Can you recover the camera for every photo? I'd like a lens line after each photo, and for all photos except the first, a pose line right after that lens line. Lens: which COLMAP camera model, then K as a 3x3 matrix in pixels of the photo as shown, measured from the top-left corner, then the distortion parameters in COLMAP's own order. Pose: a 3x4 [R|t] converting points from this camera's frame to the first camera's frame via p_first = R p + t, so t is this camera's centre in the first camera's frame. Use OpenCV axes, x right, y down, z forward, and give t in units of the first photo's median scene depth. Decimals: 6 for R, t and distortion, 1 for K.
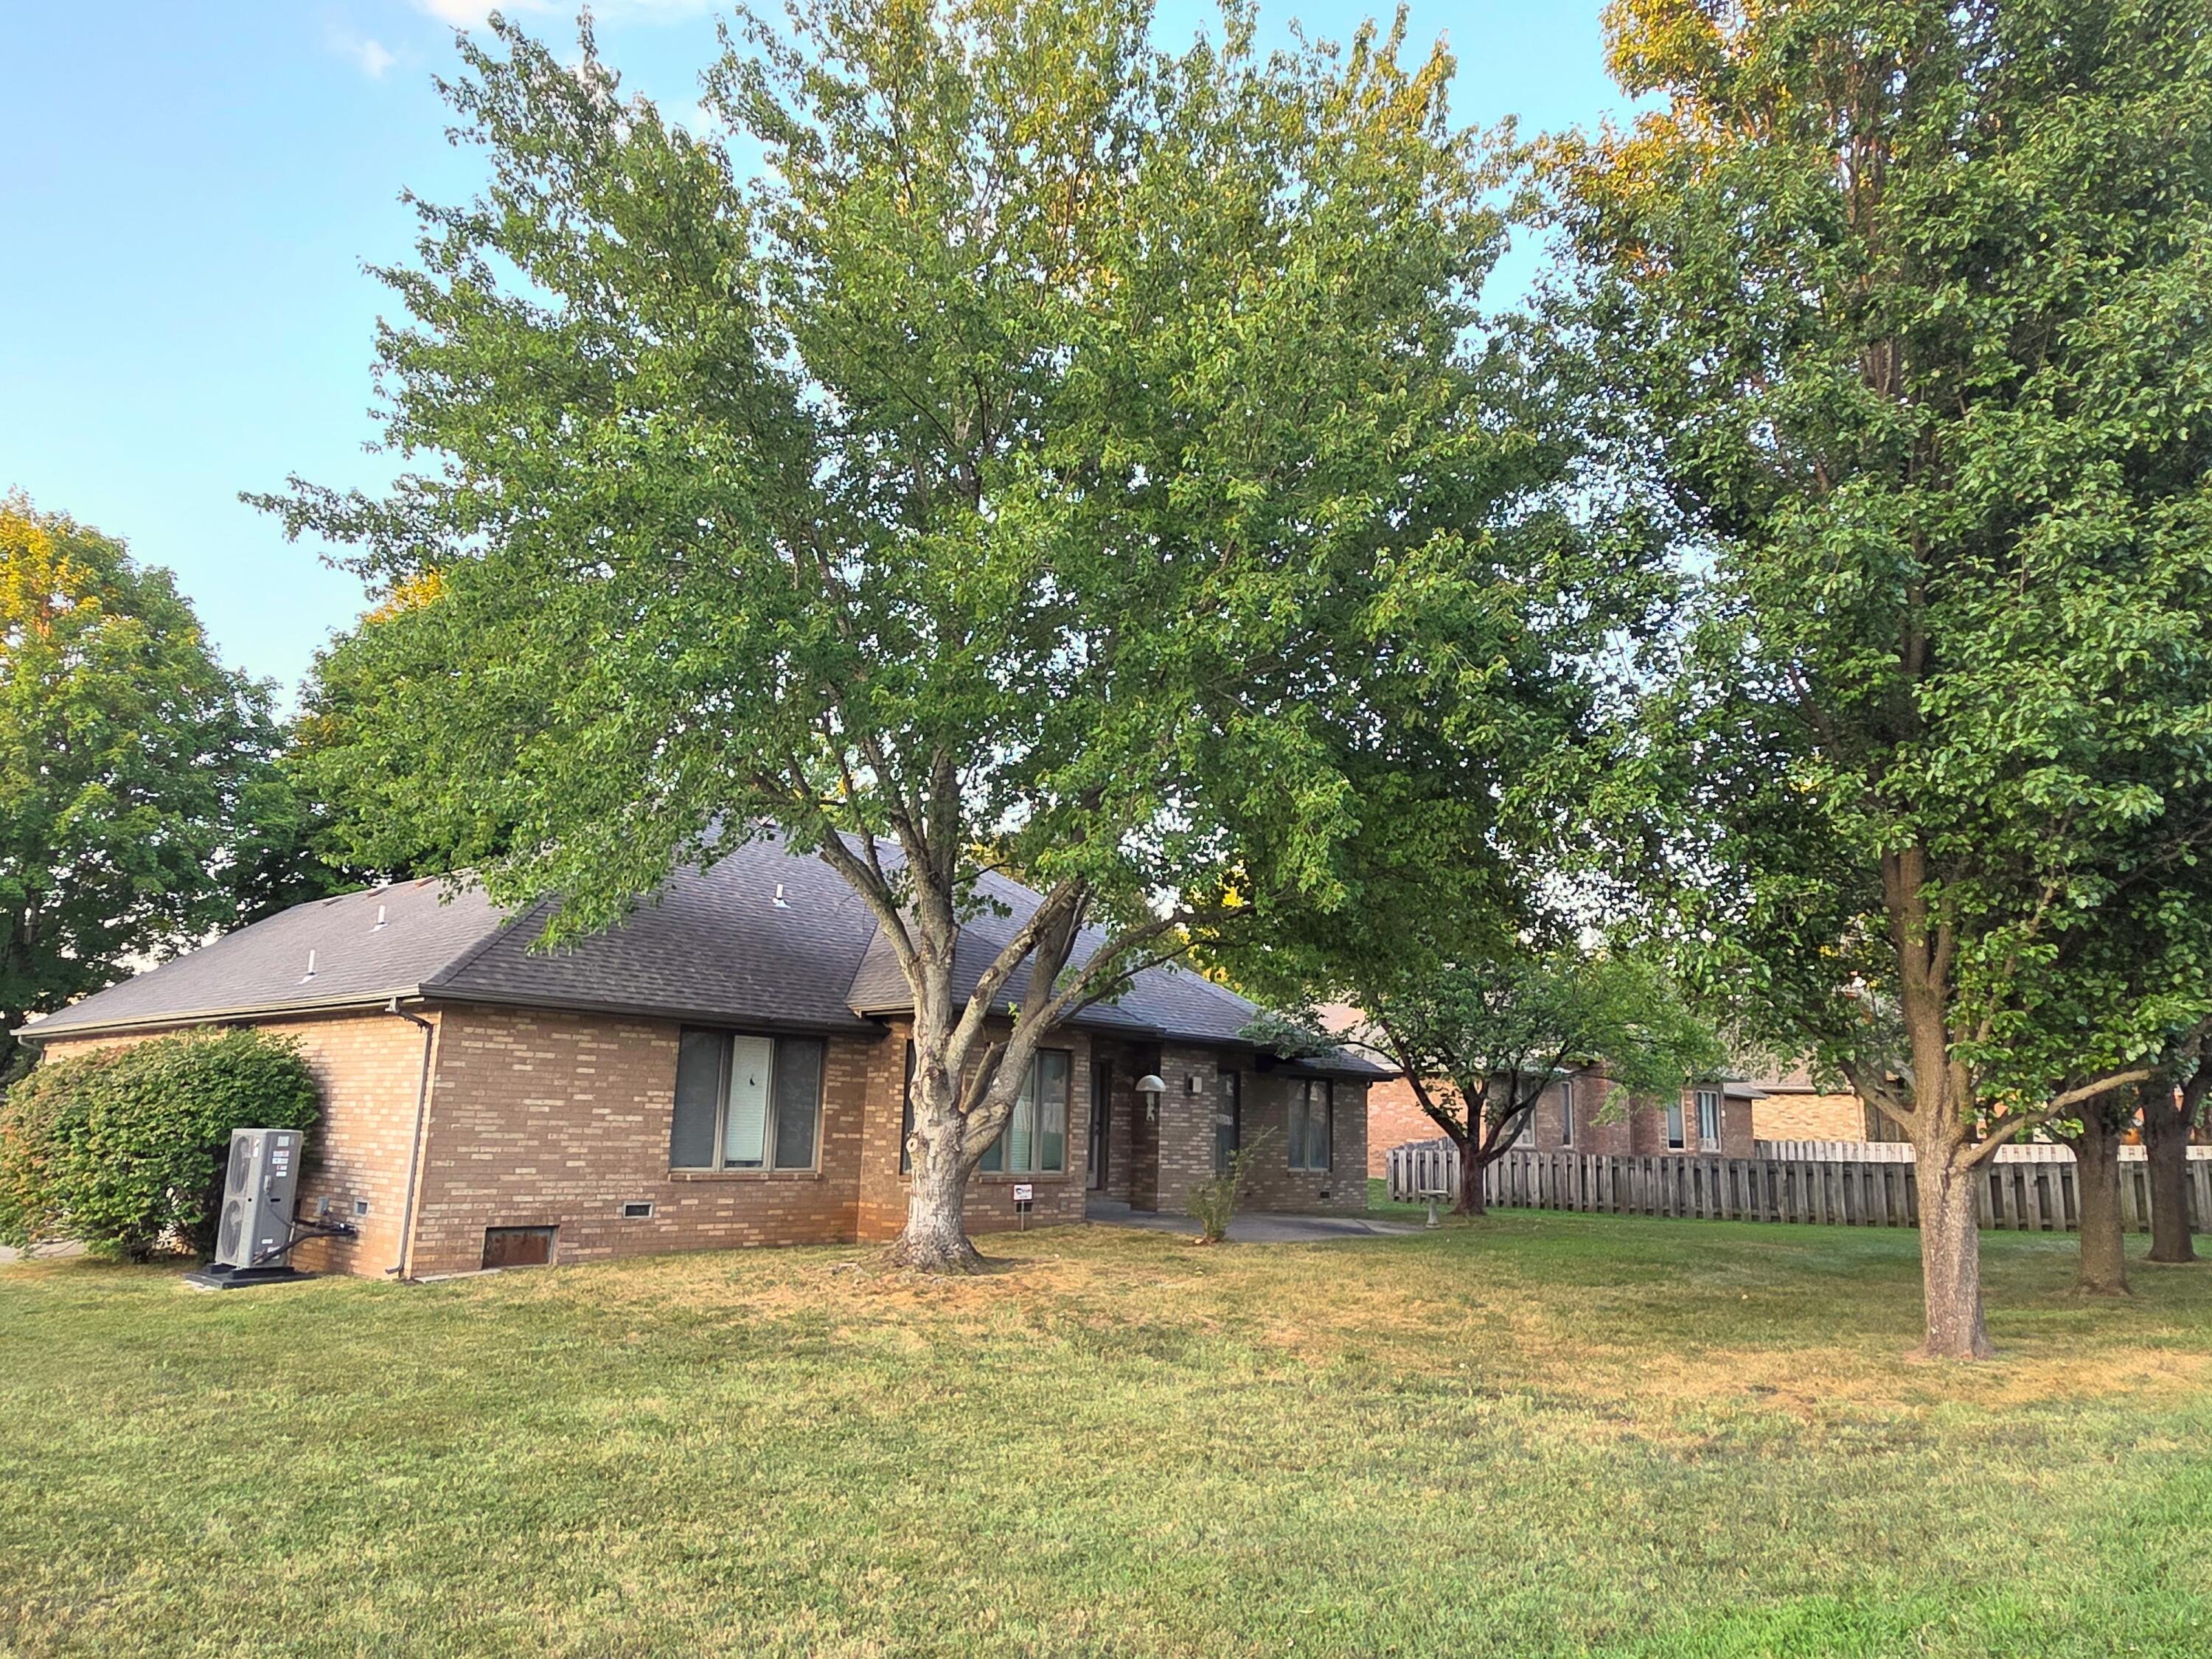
lens RADIAL K [[1421.6, 0, 1147.9], [0, 1421.6, 830.9], [0, 0, 1]] dist [0.004625, 0.005349]
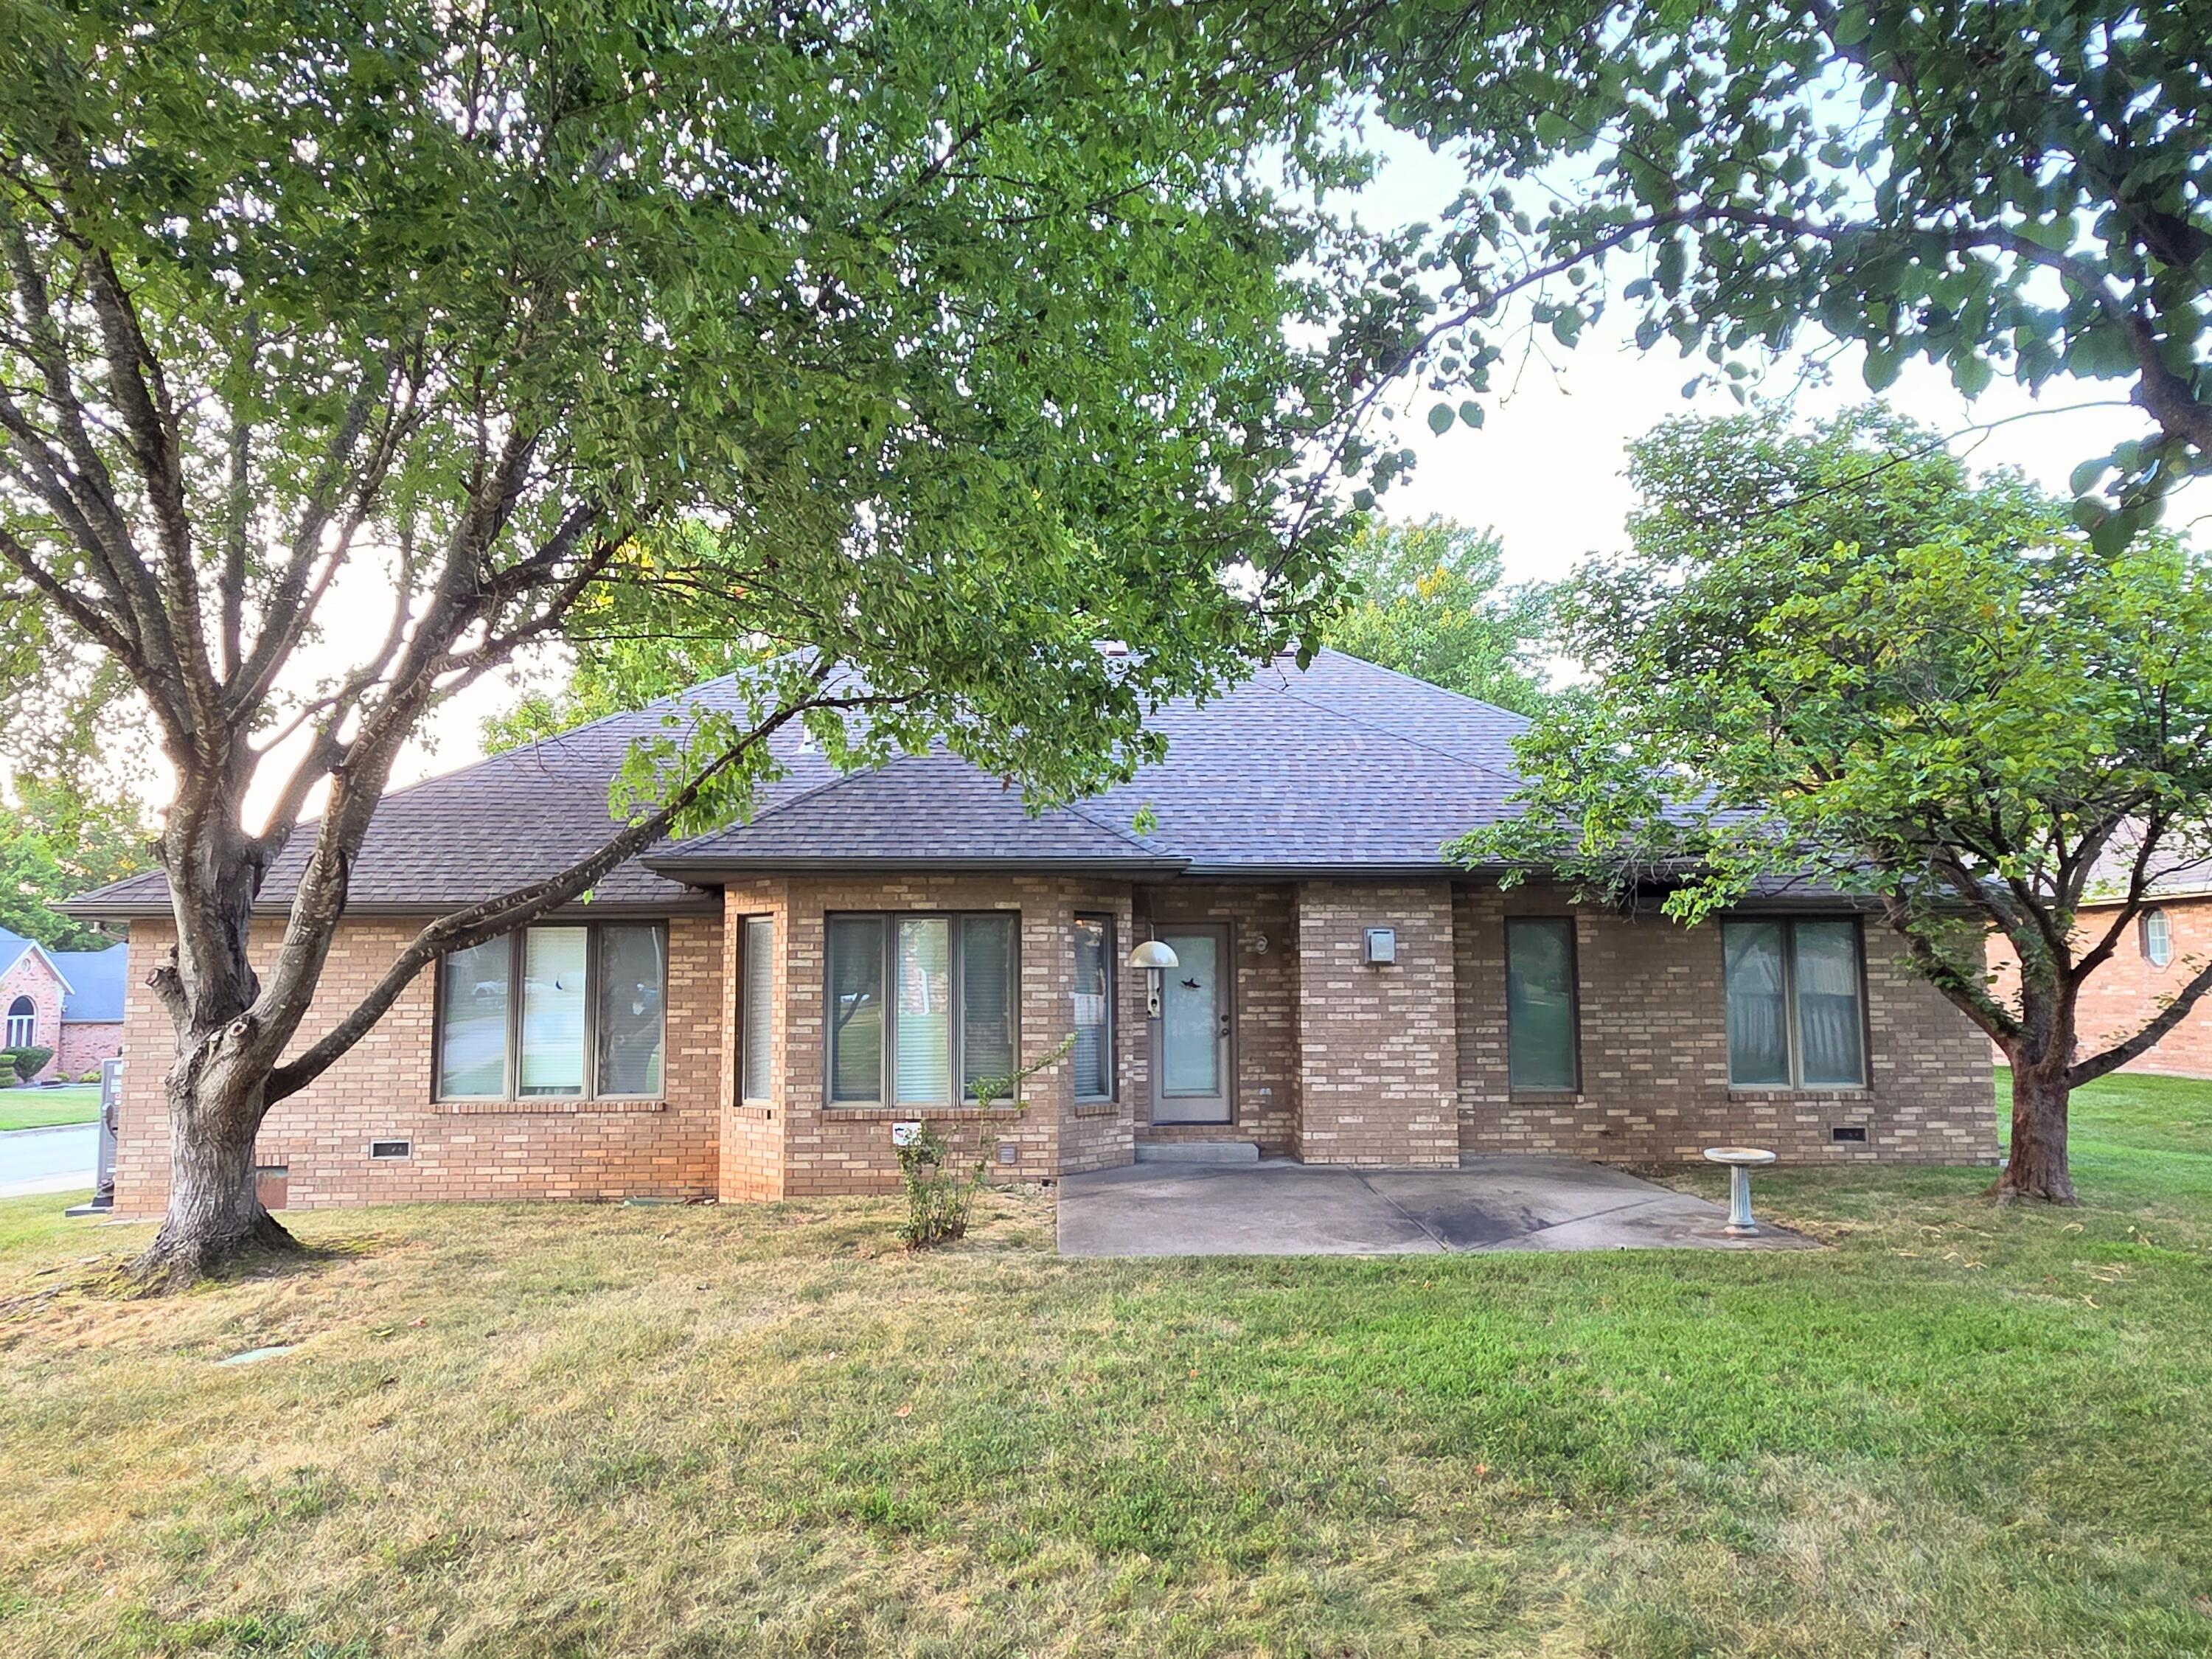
lens RADIAL K [[1421.6, 0, 1147.9], [0, 1421.6, 830.9], [0, 0, 1]] dist [0.004625, 0.005349]
pose [[0.696038, -0.121965, -0.707570, 0.383233], [0.174827, 0.984597, 0.002261, 0.113573], [0.696396, -0.125276, 0.706639, 0.527660]]
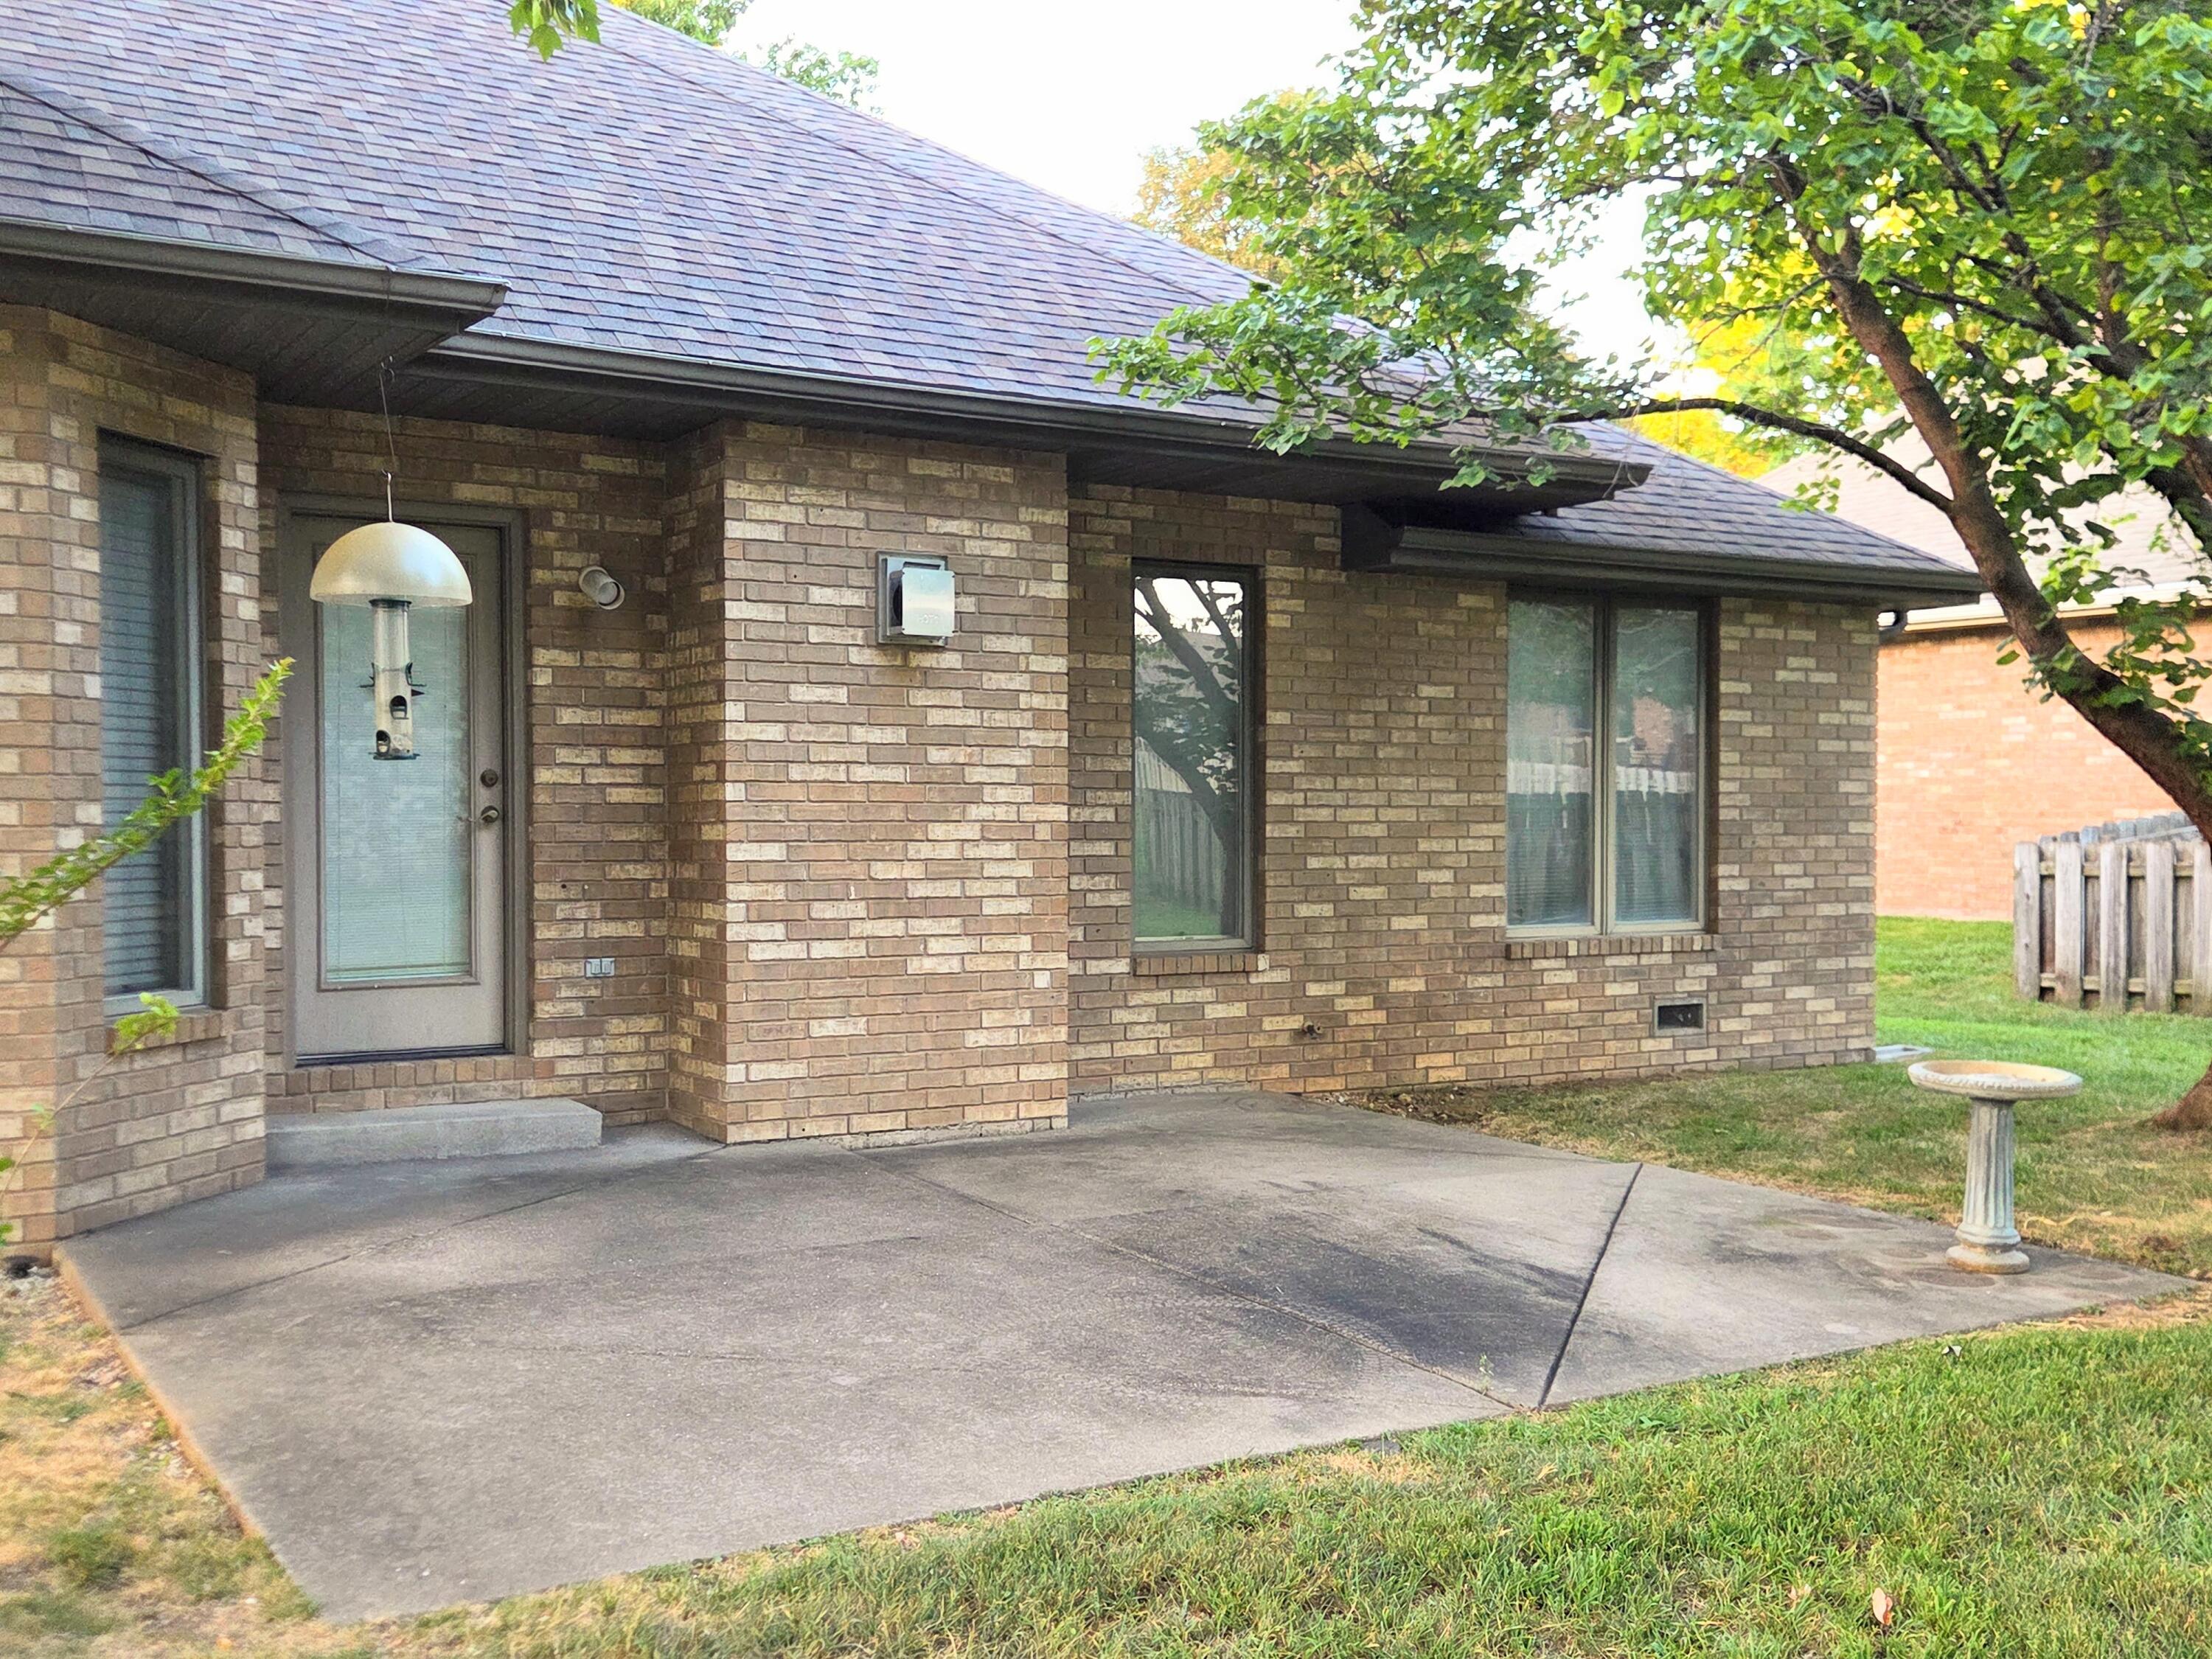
lens RADIAL K [[2193.5, 0, 1072.3], [0, 2193.5, 839.2], [0, 0, 1]] dist [0.104418, -0.192209]
pose [[0.952756, -0.037070, -0.301465, 0.164154], [0.097708, 0.977174, 0.188638, 0.150667], [0.287591, -0.209182, 0.934630, 0.660330]]
